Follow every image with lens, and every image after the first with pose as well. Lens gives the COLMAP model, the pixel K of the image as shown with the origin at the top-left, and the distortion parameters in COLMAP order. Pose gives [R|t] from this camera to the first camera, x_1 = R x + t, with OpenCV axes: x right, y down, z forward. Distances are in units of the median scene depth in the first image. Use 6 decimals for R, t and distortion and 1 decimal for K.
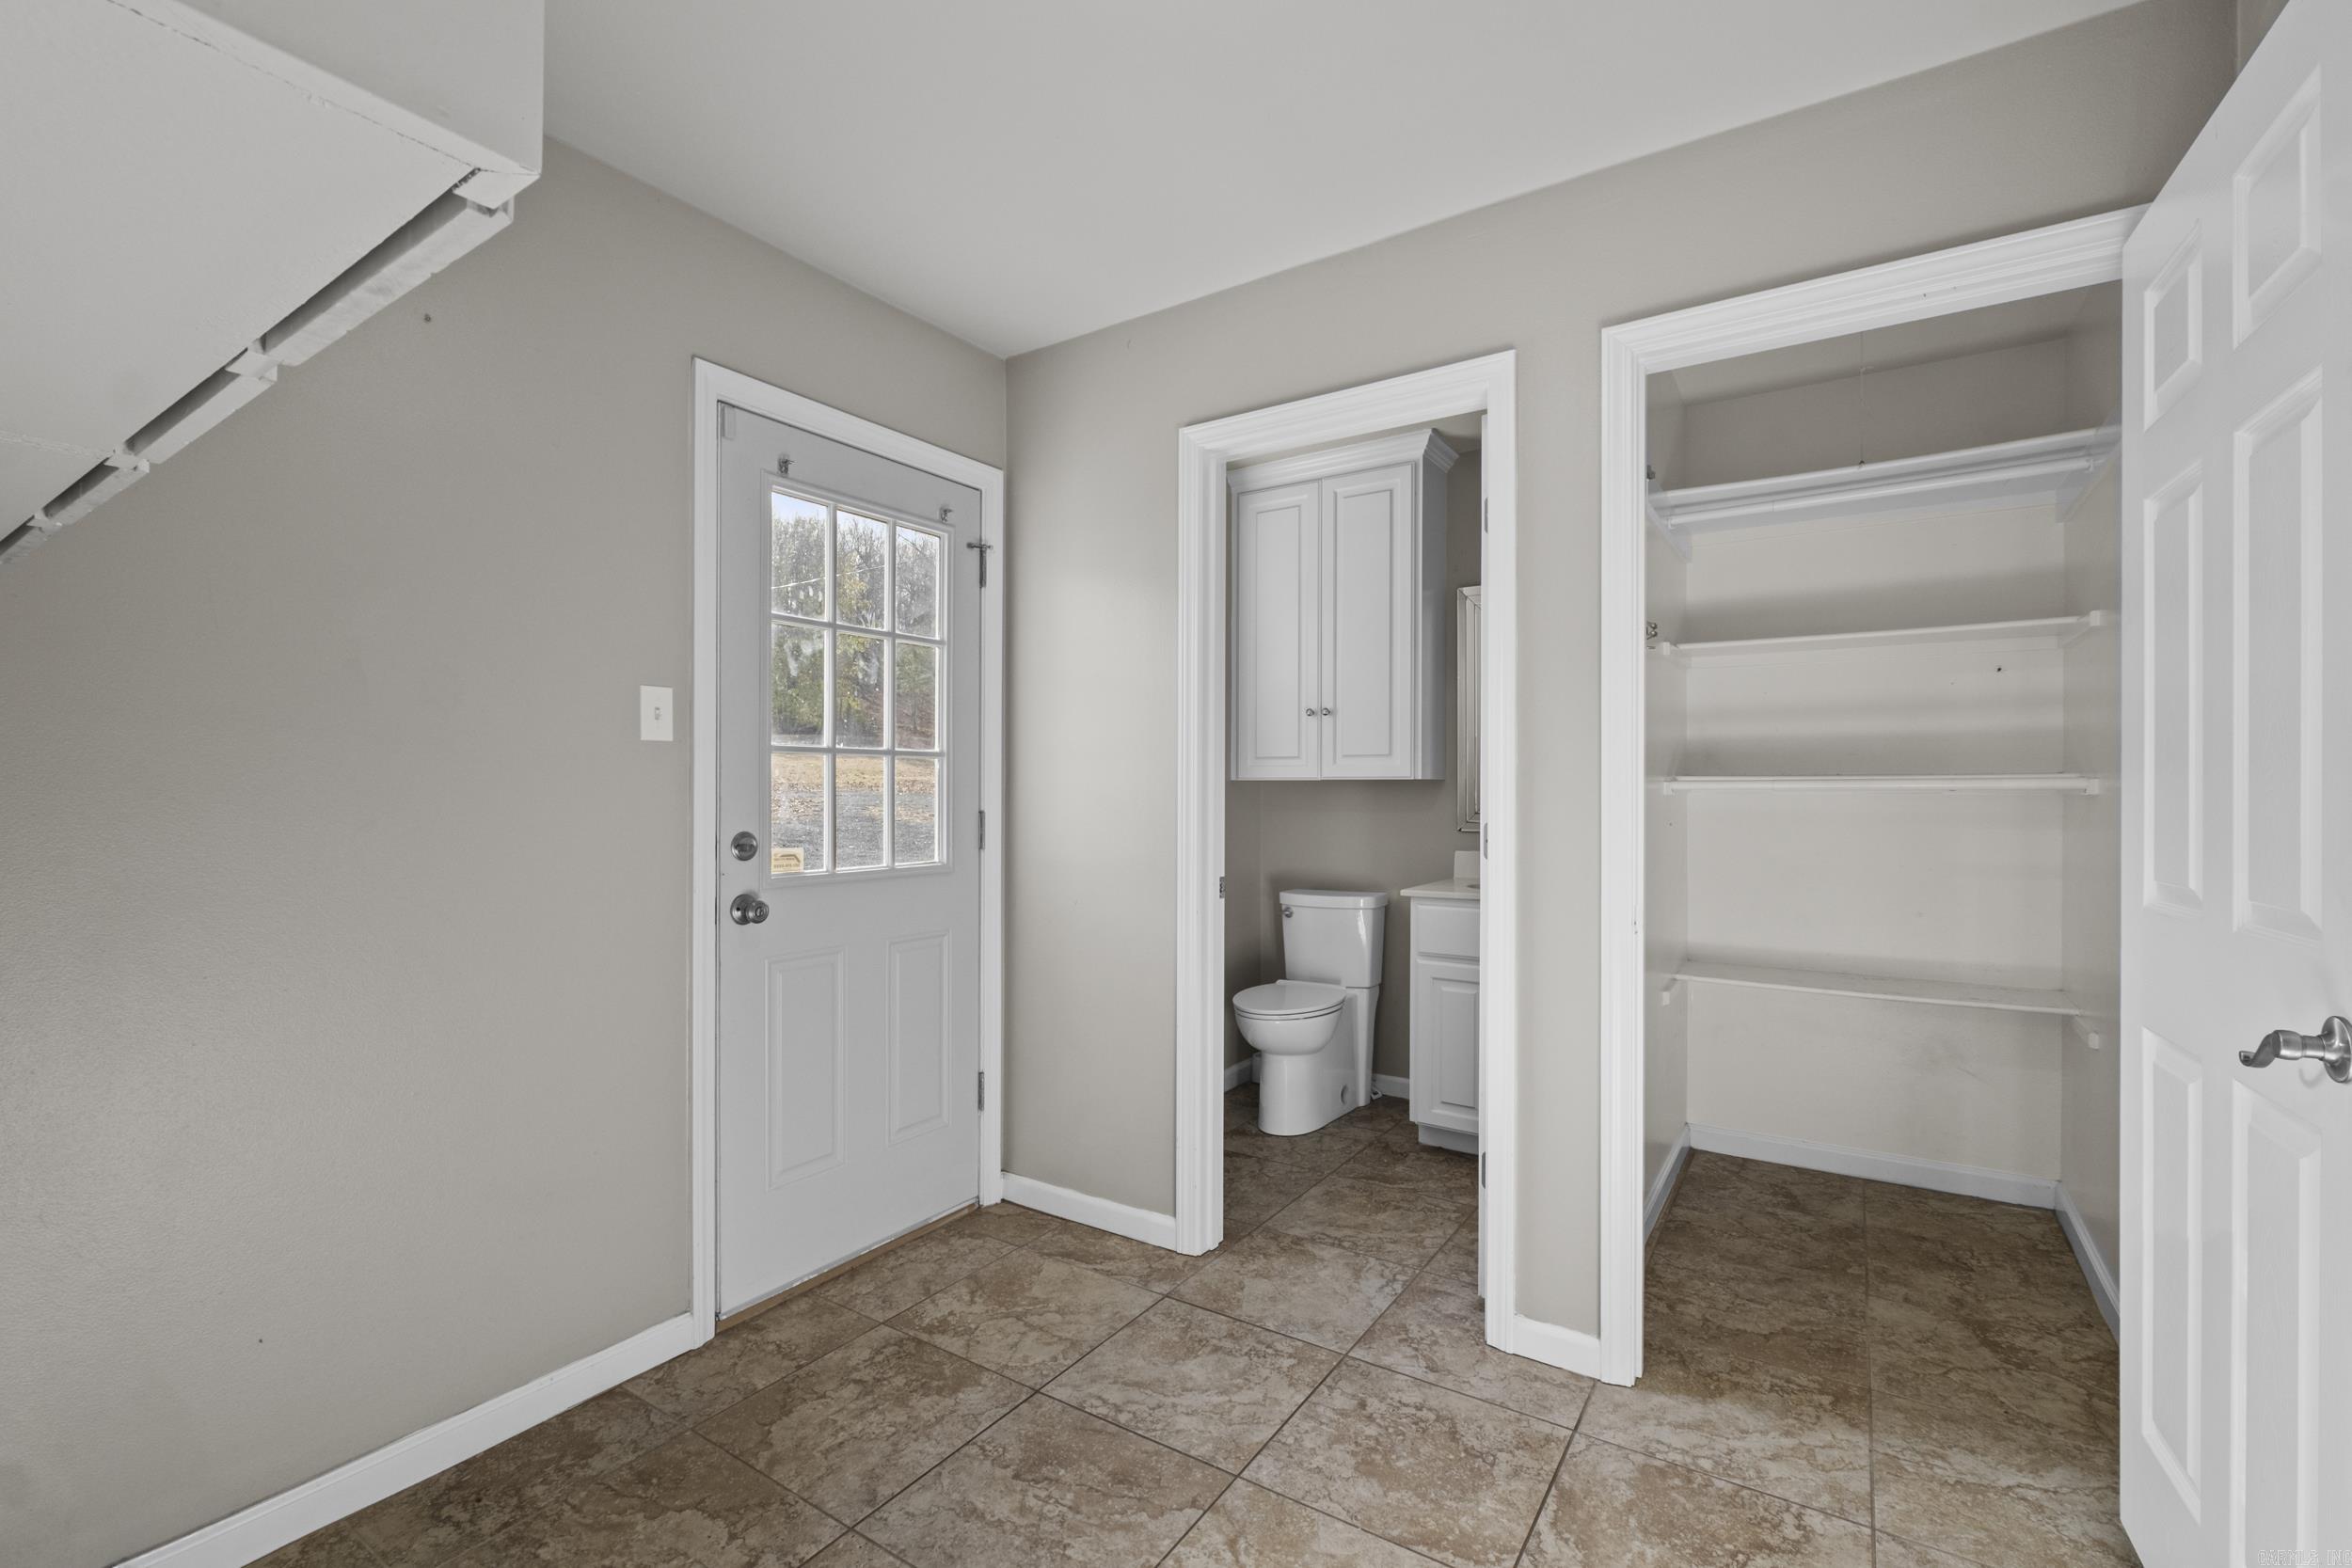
lens RADIAL K [[1028.3, 0, 1159.7], [0, 1028.3, 783.1], [0, 0, 1]] dist [-0.006780, 0.000128]
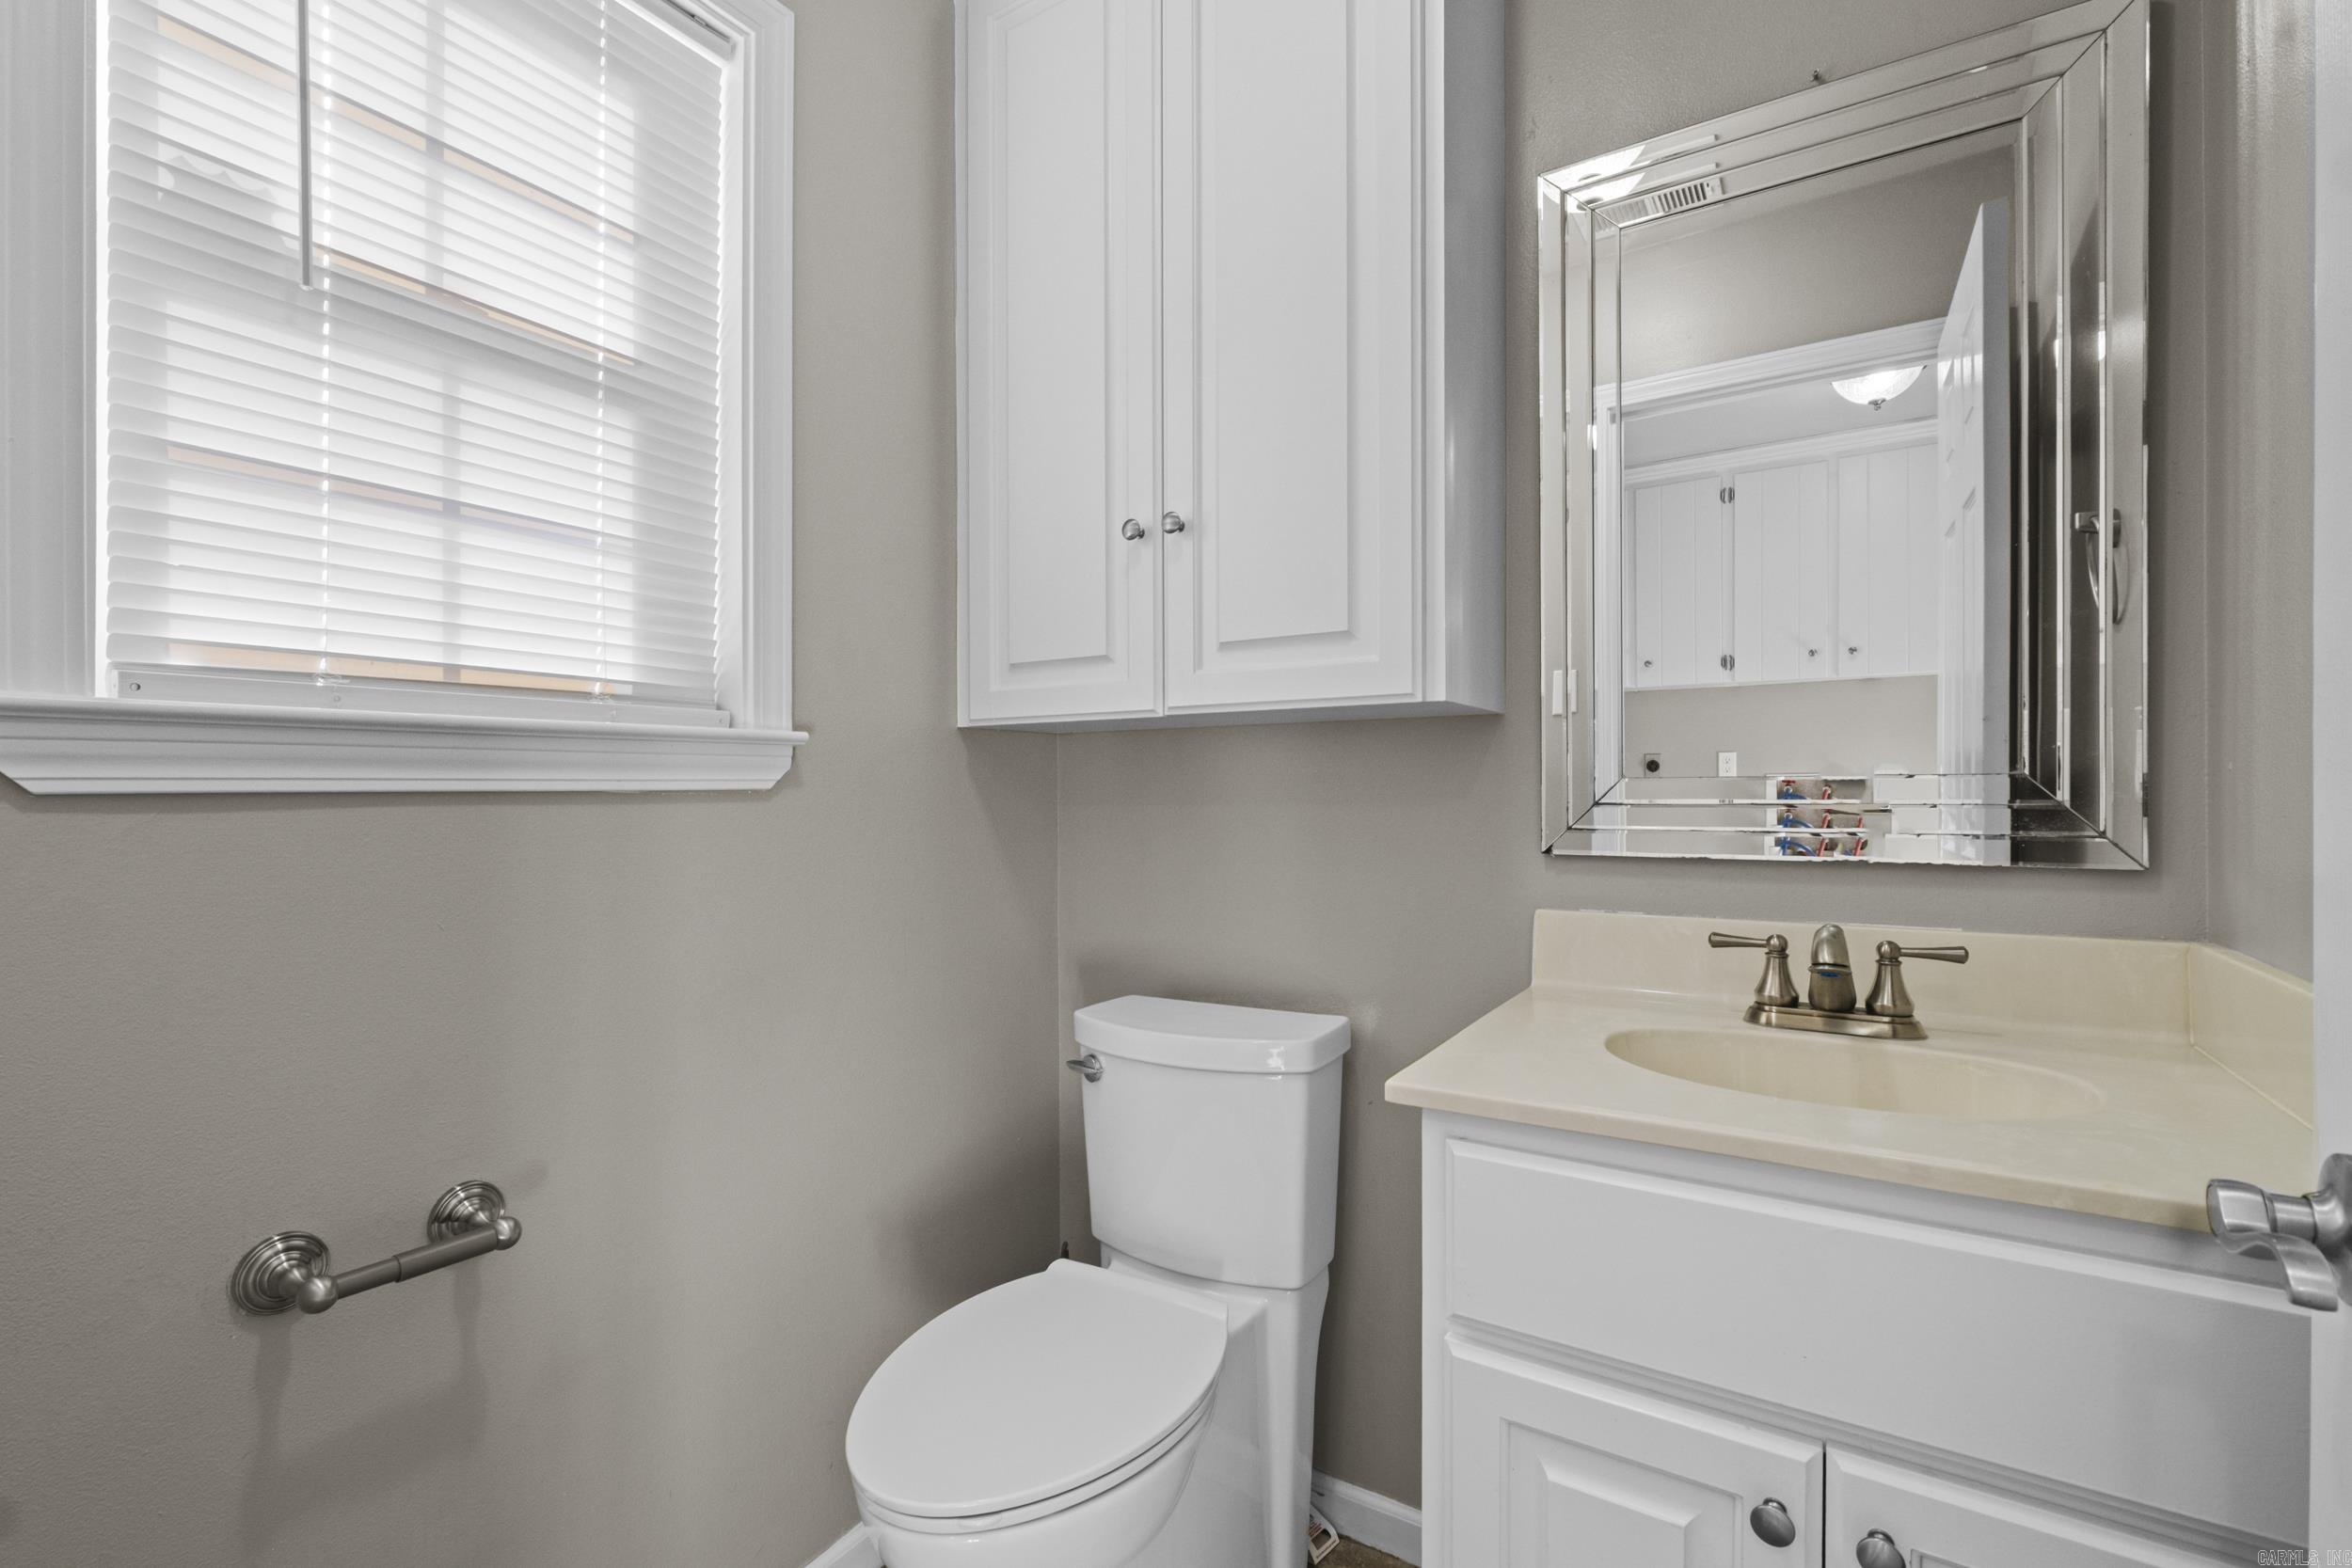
lens RADIAL K [[1028.3, 0, 1159.7], [0, 1028.3, 783.1], [0, 0, 1]] dist [-0.006780, 0.000128]
pose [[0.999794, -0.008304, 0.018532, 0.148138], [0.008264, 0.999963, 0.002242, 0.019899], [-0.018550, -0.002089, 0.999826, 0.635612]]
